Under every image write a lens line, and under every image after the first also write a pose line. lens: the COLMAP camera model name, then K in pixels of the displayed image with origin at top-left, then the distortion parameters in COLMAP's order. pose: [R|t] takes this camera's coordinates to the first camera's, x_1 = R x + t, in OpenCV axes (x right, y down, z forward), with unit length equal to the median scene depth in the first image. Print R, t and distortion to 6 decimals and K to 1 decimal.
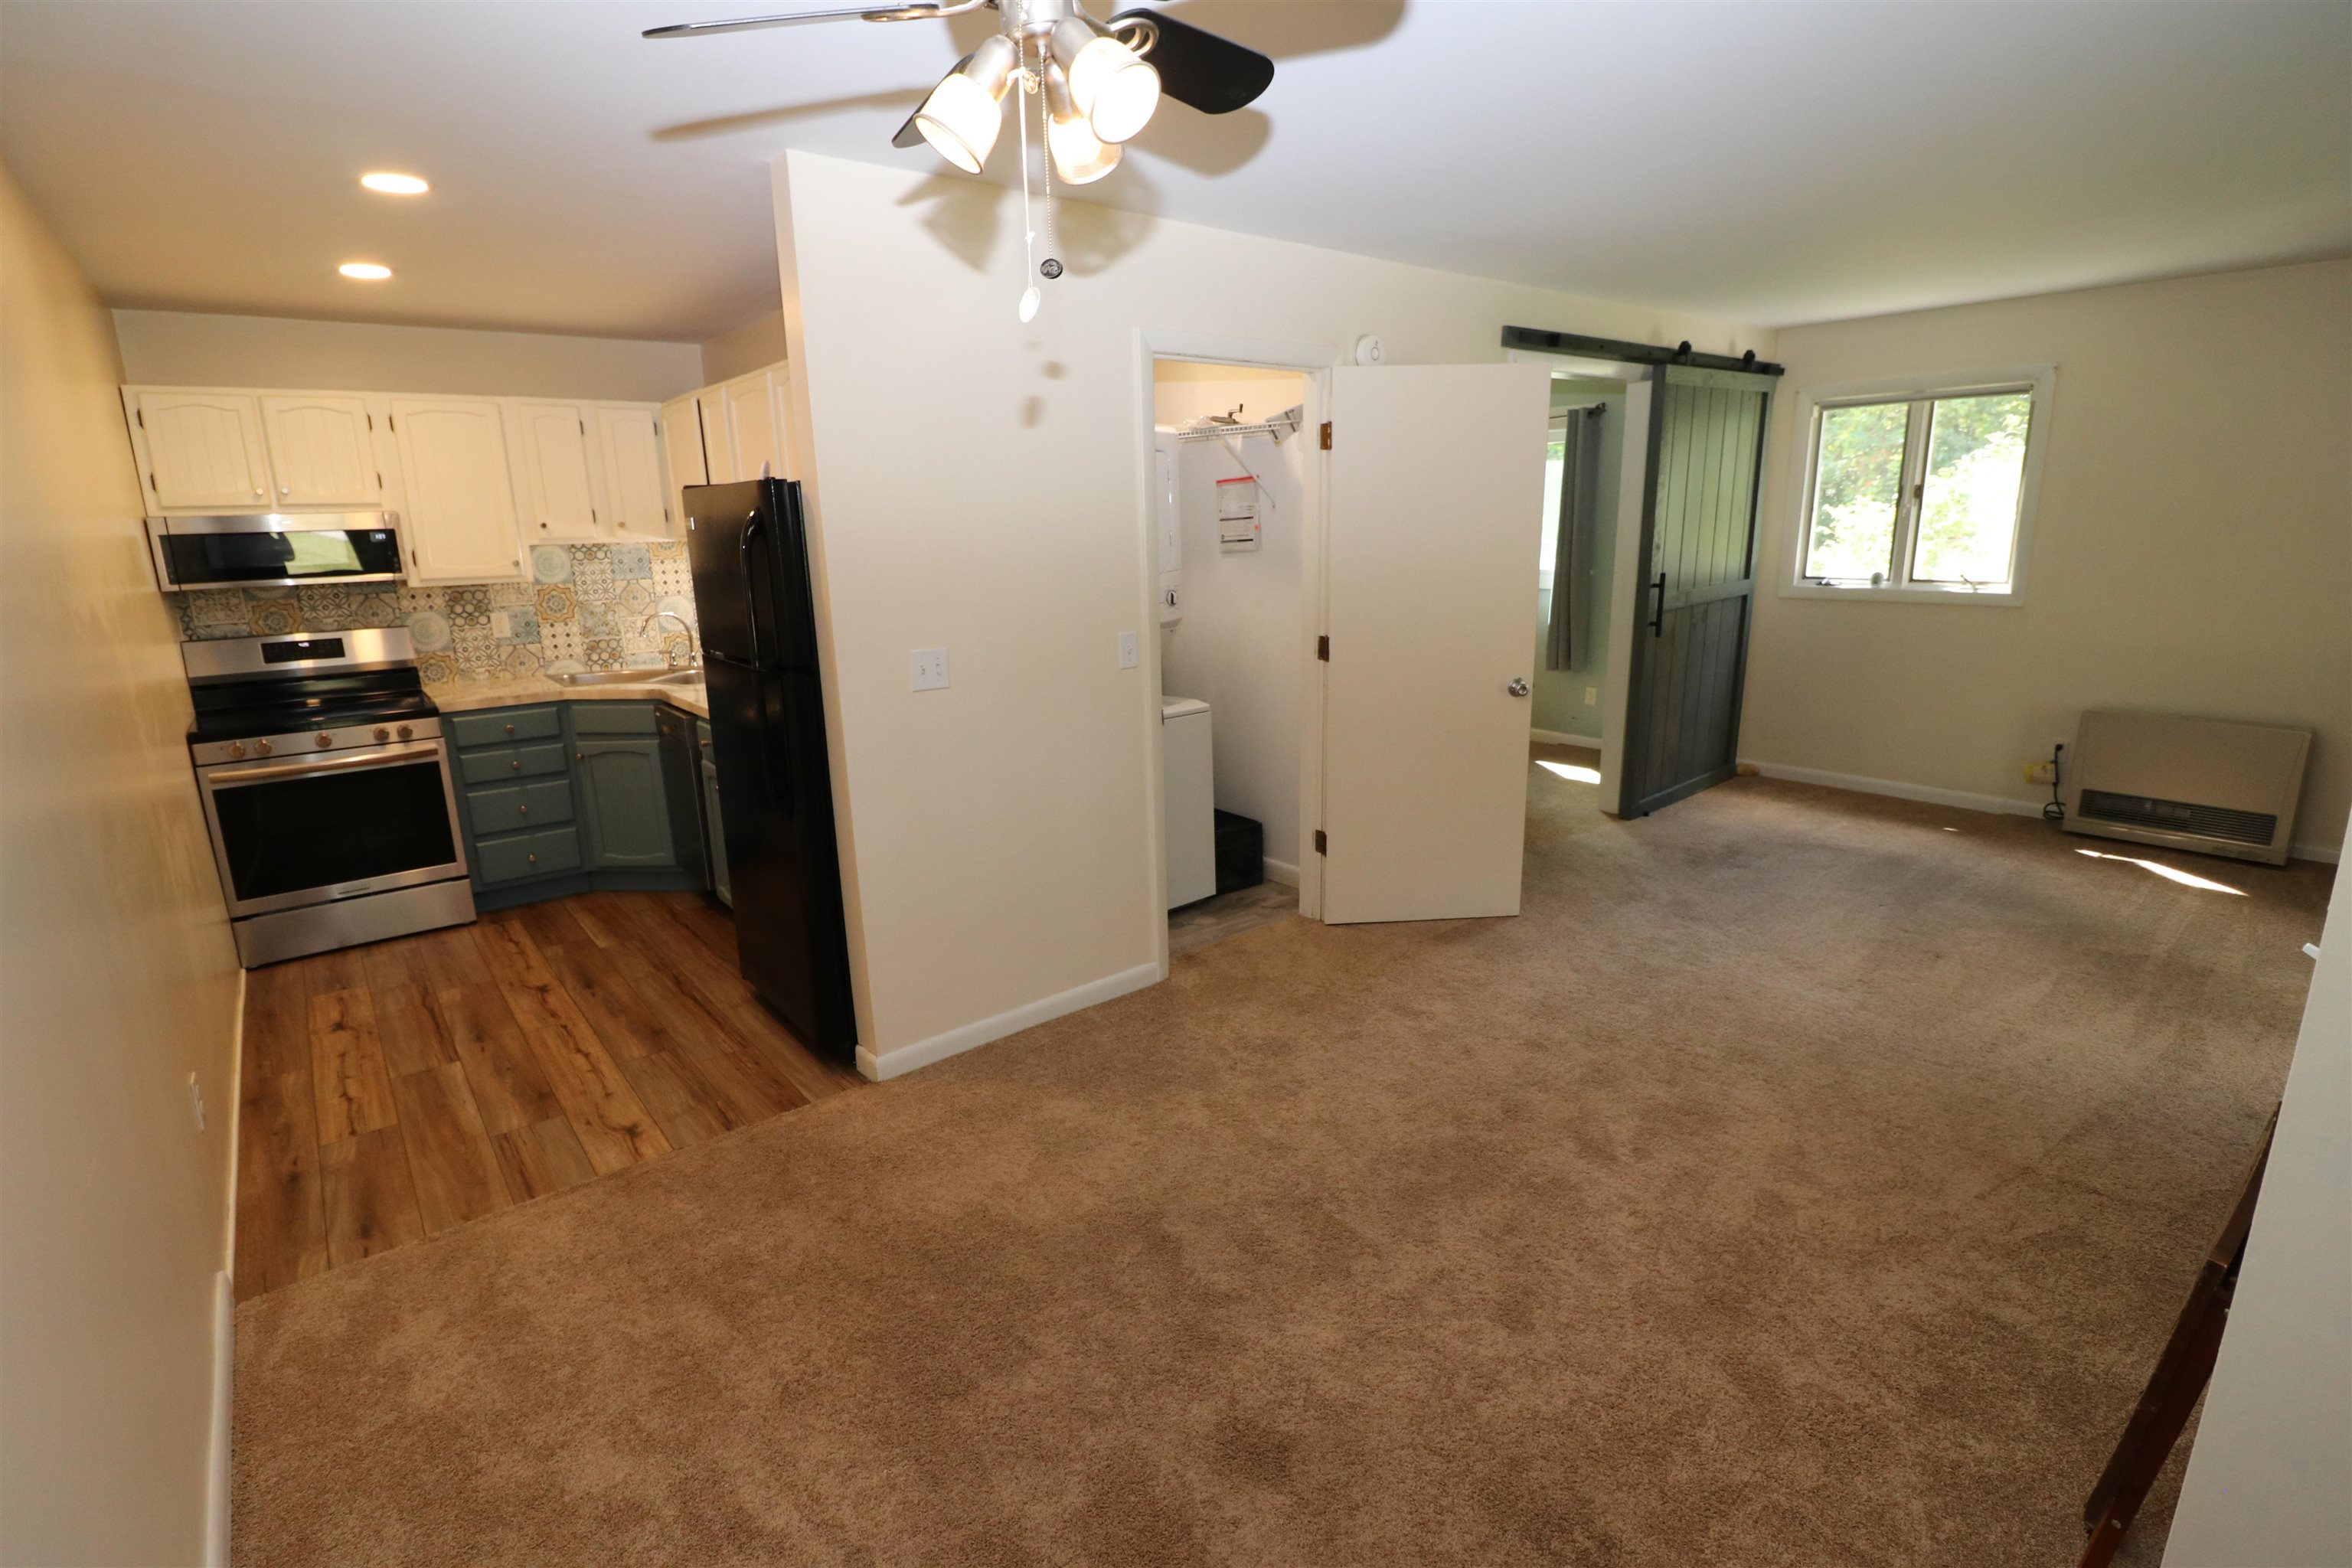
lens RADIAL K [[1088.1, 0, 1162.1], [0, 1088.1, 779.8], [0, 0, 1]] dist [-0.000693, -0.012574]
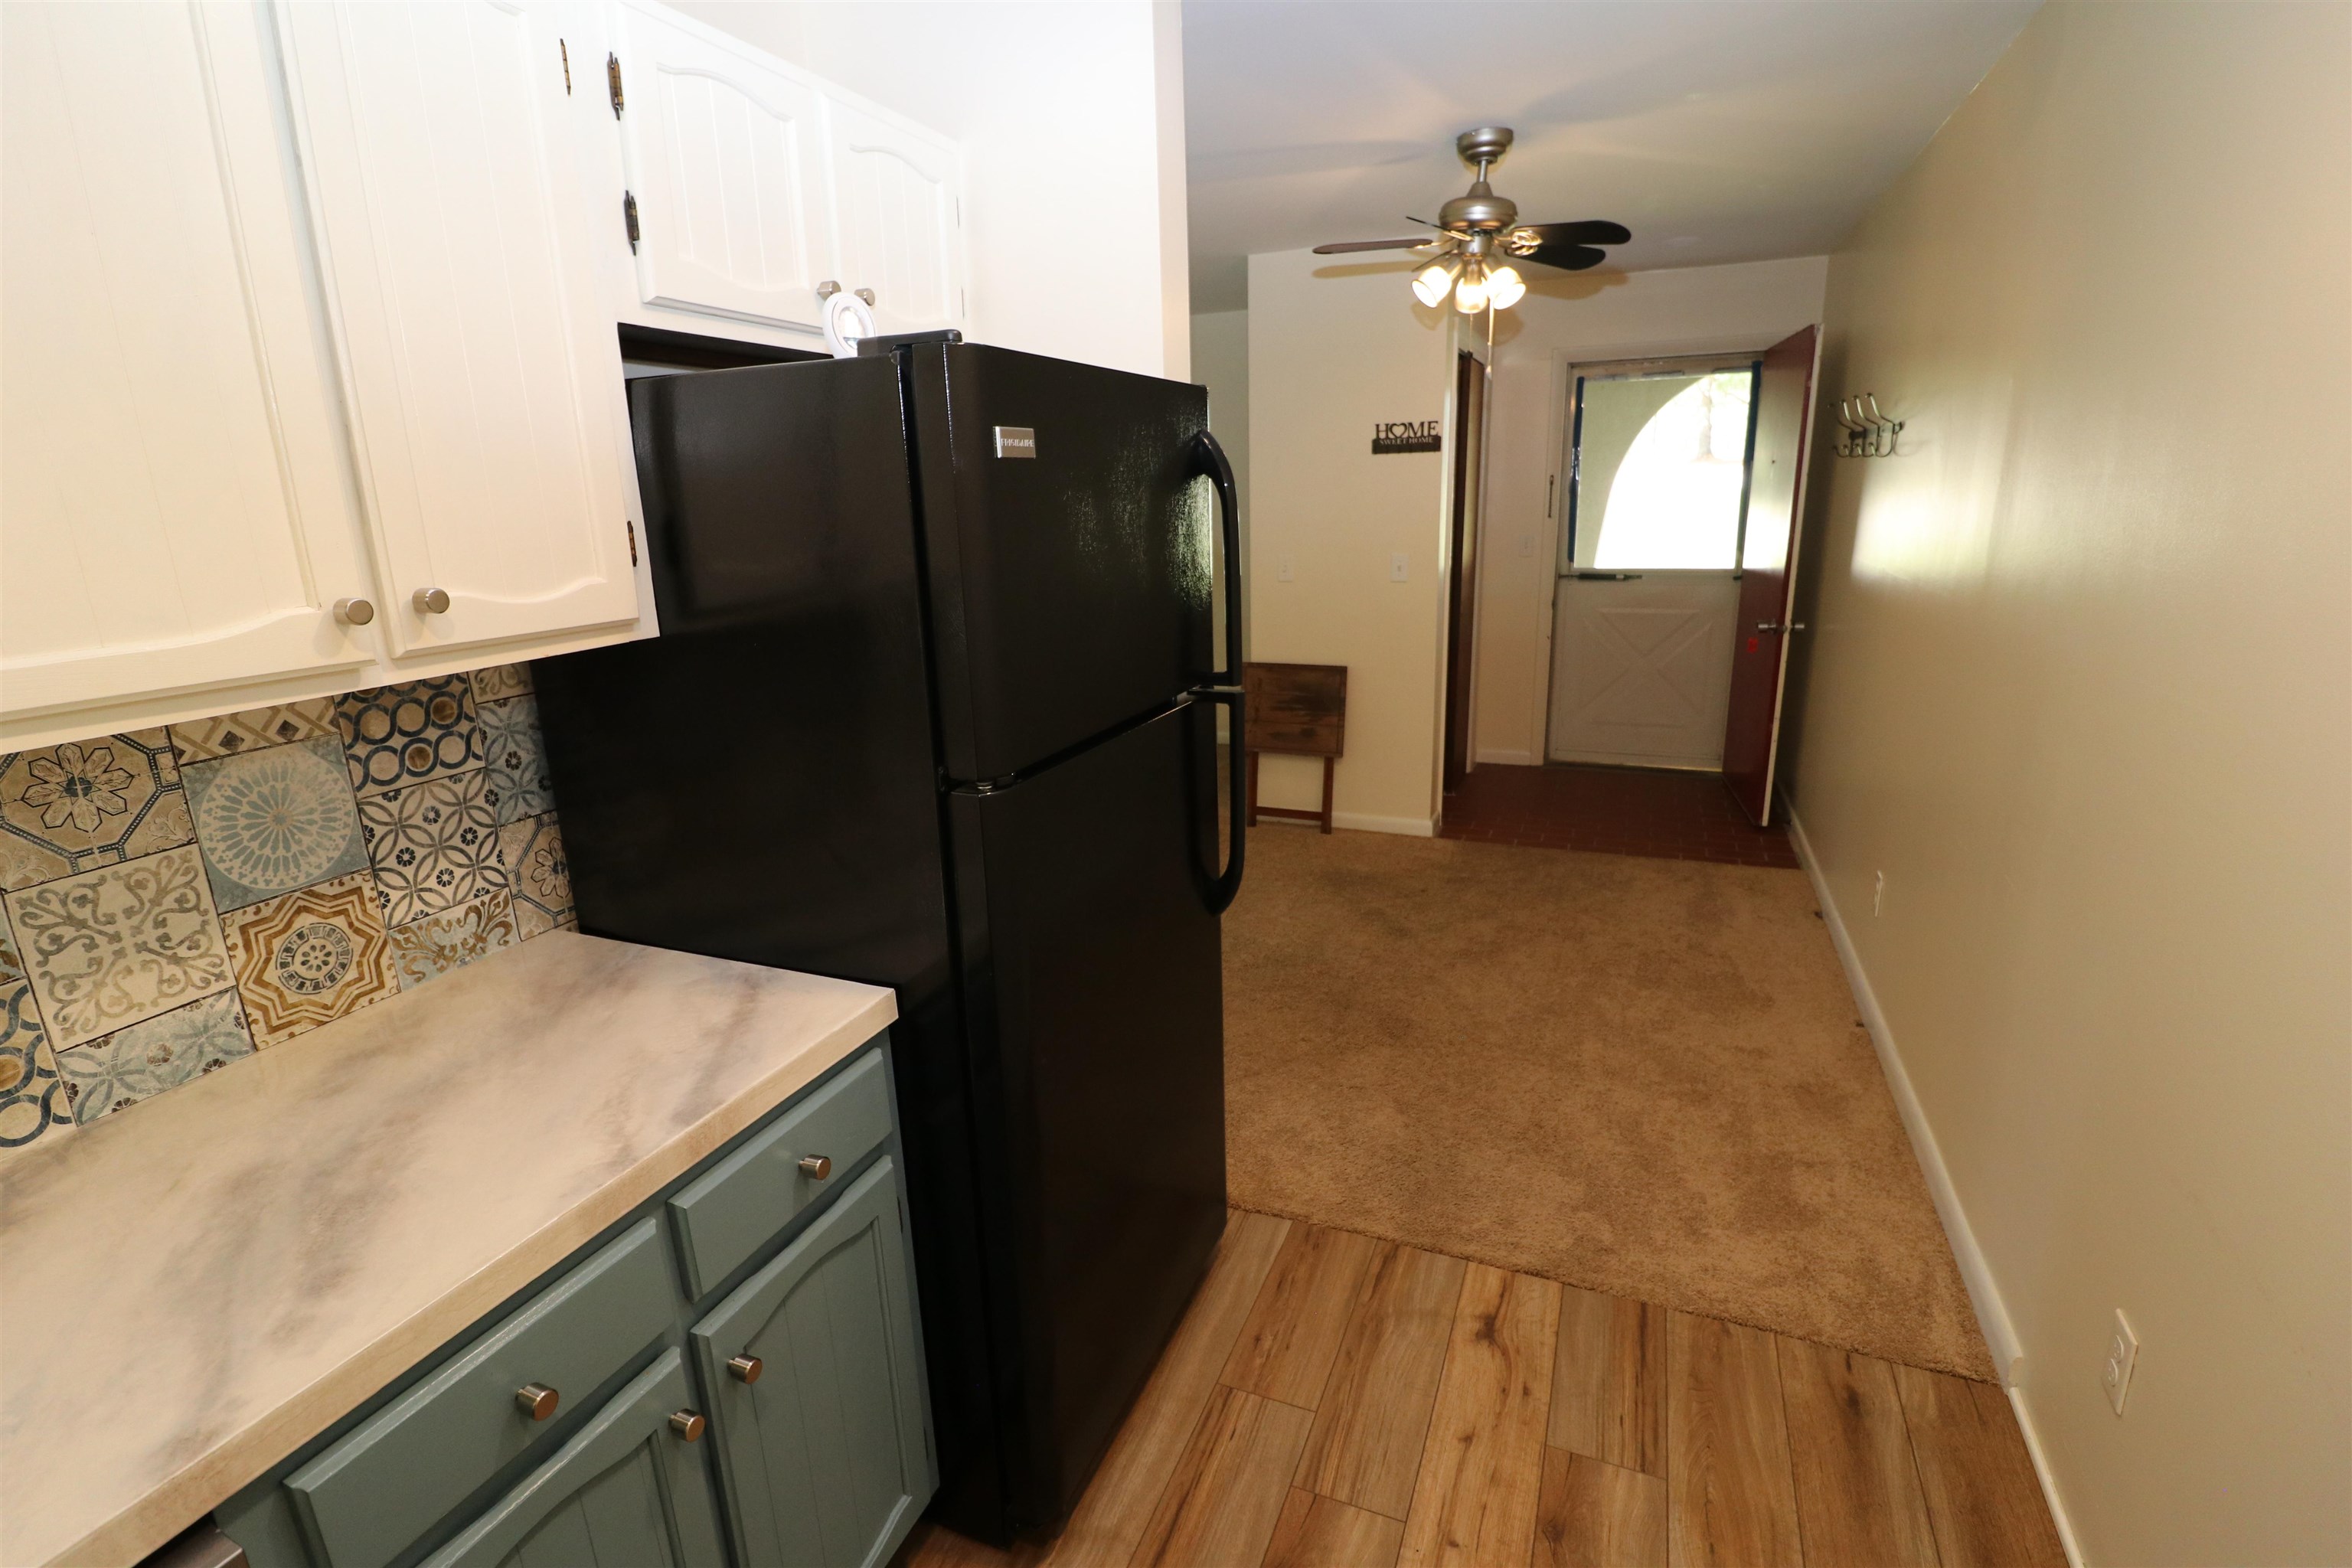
lens RADIAL K [[1088.1, 0, 1164.6], [0, 1088.1, 777.4], [0, 0, 1]] dist [-0.000693, -0.012574]
pose [[-0.465464, -0.185154, 0.865483, -0.543688], [0.249302, 0.910851, 0.328936, -0.162284], [-0.849230, 0.368875, -0.377809, 0.766767]]
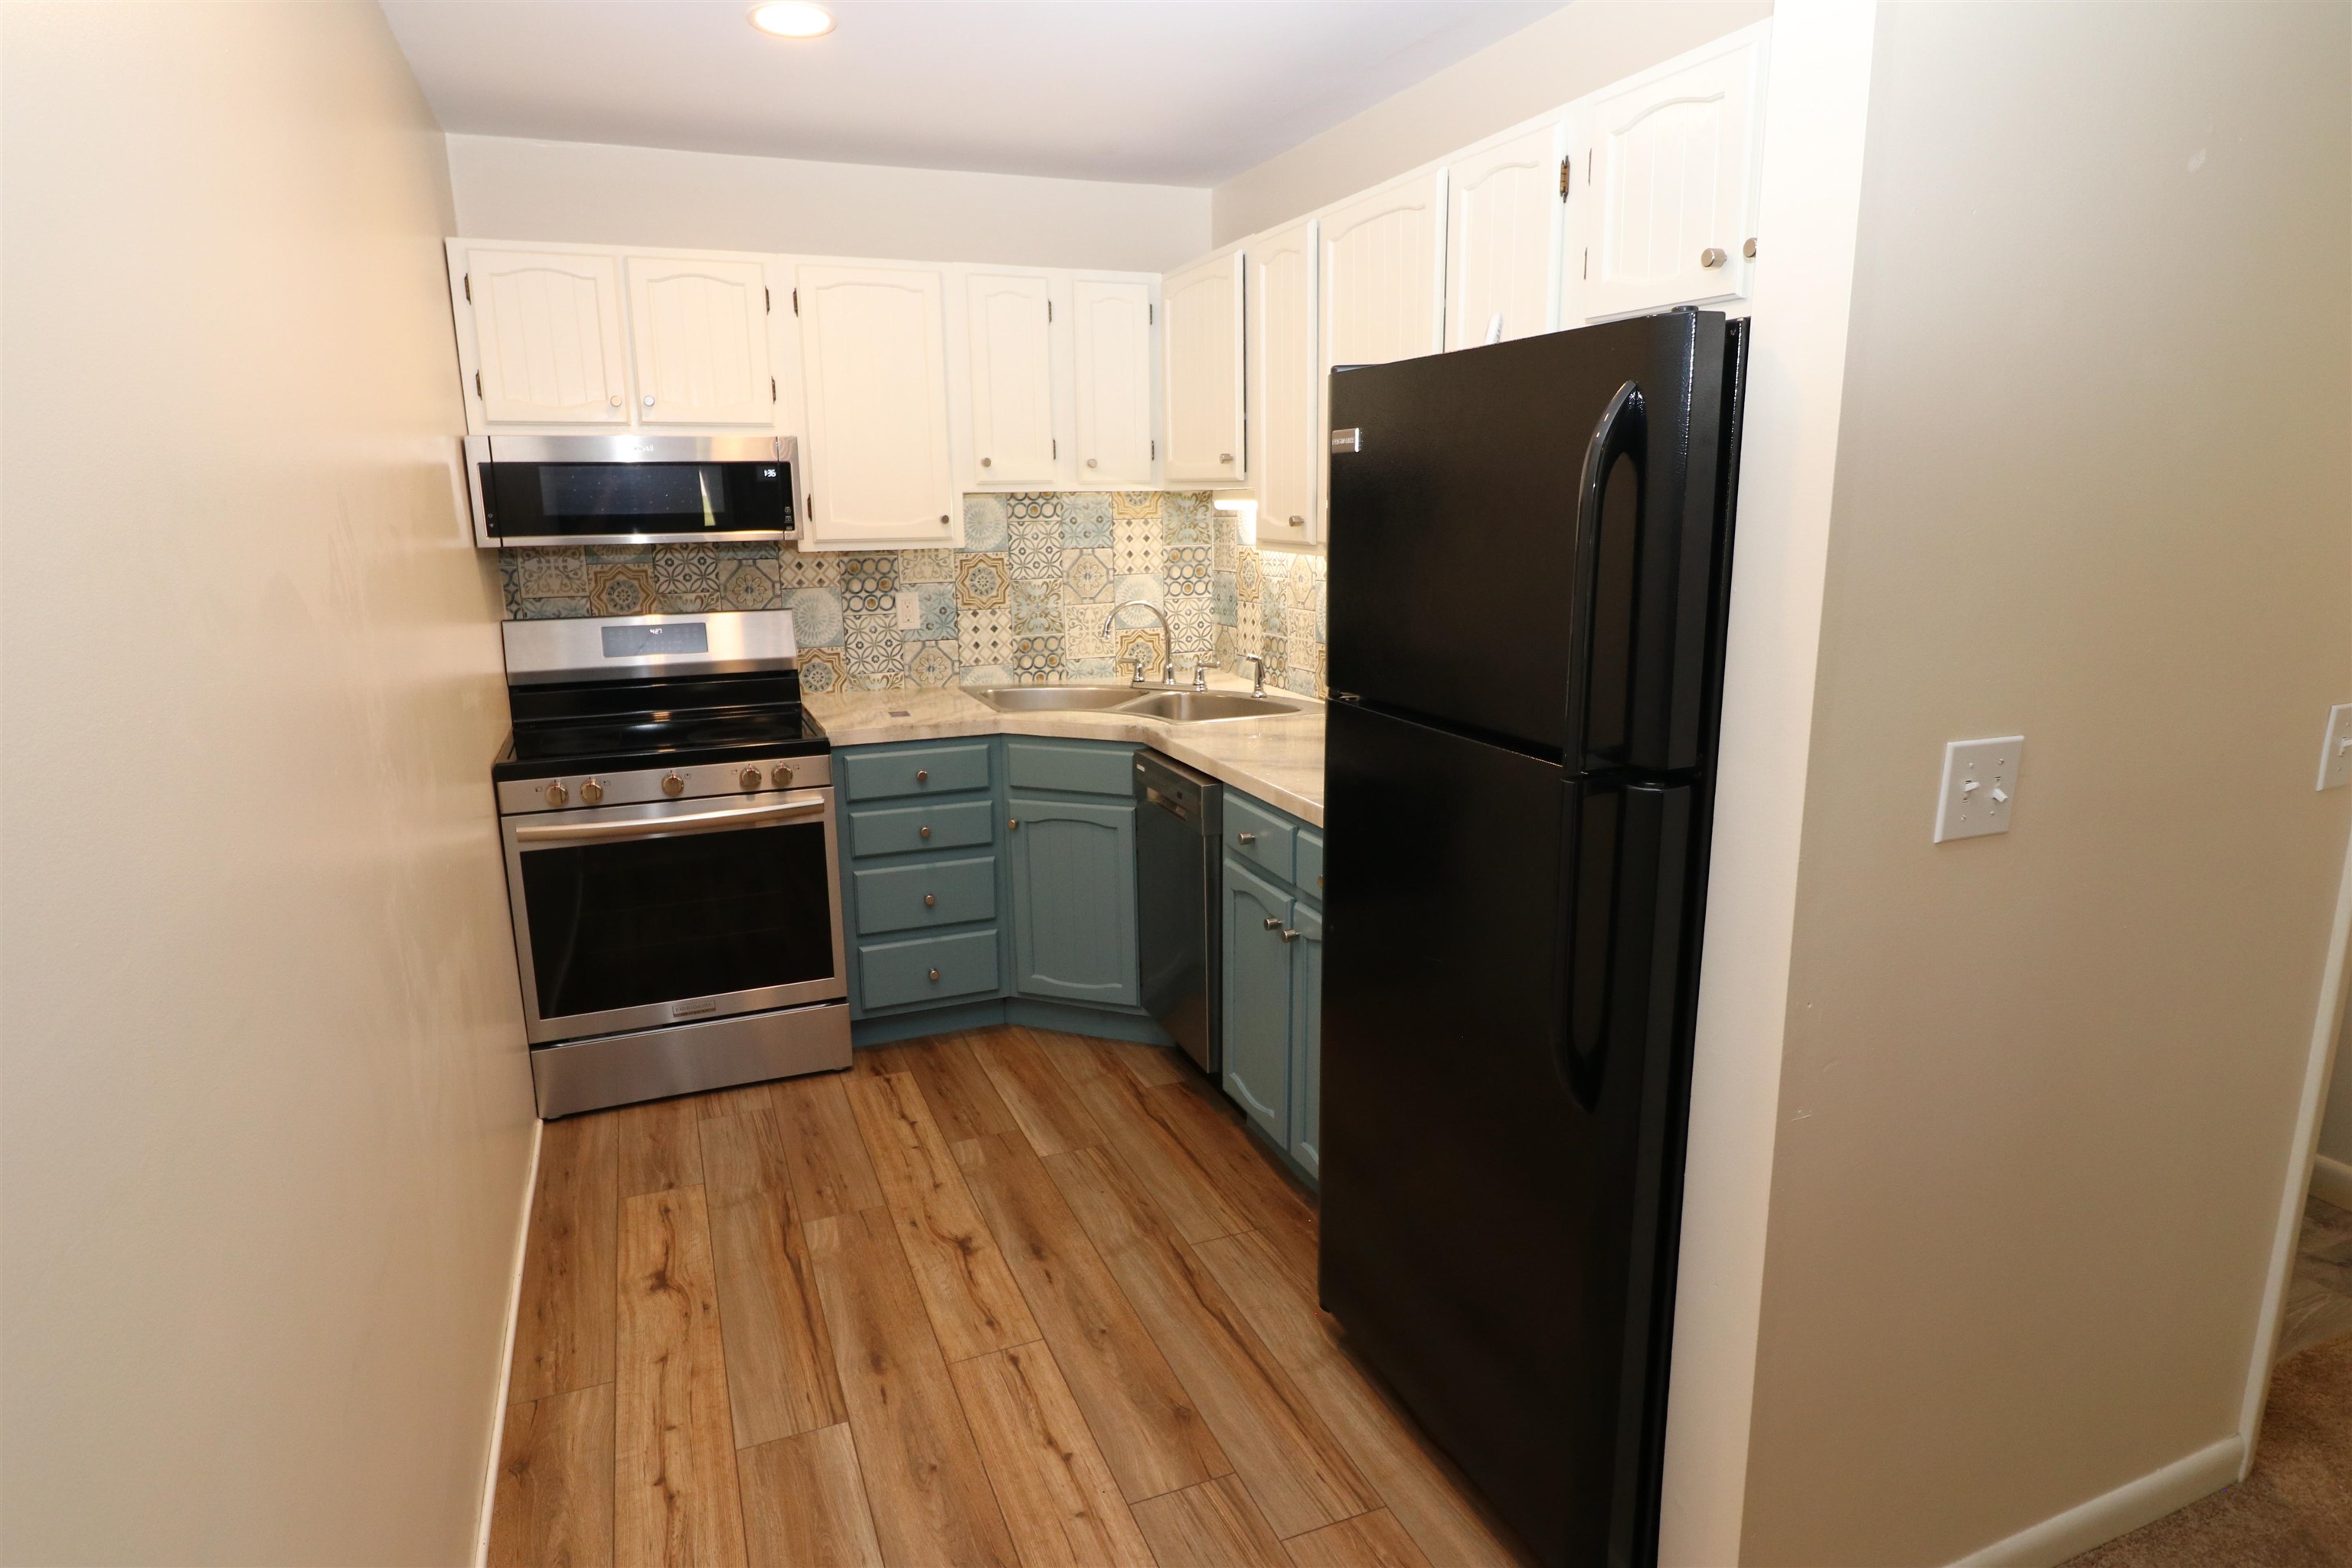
lens RADIAL K [[1295.3, 0, 1167.0], [0, 1295.3, 777.7], [0, 0, 1]] dist [0.001355, -0.008974]
pose [[0.957933, 0.072774, -0.277610, -0.226492], [-0.076241, 0.997088, -0.001699, -0.050534], [0.276678, 0.022793, 0.960692, 0.276643]]
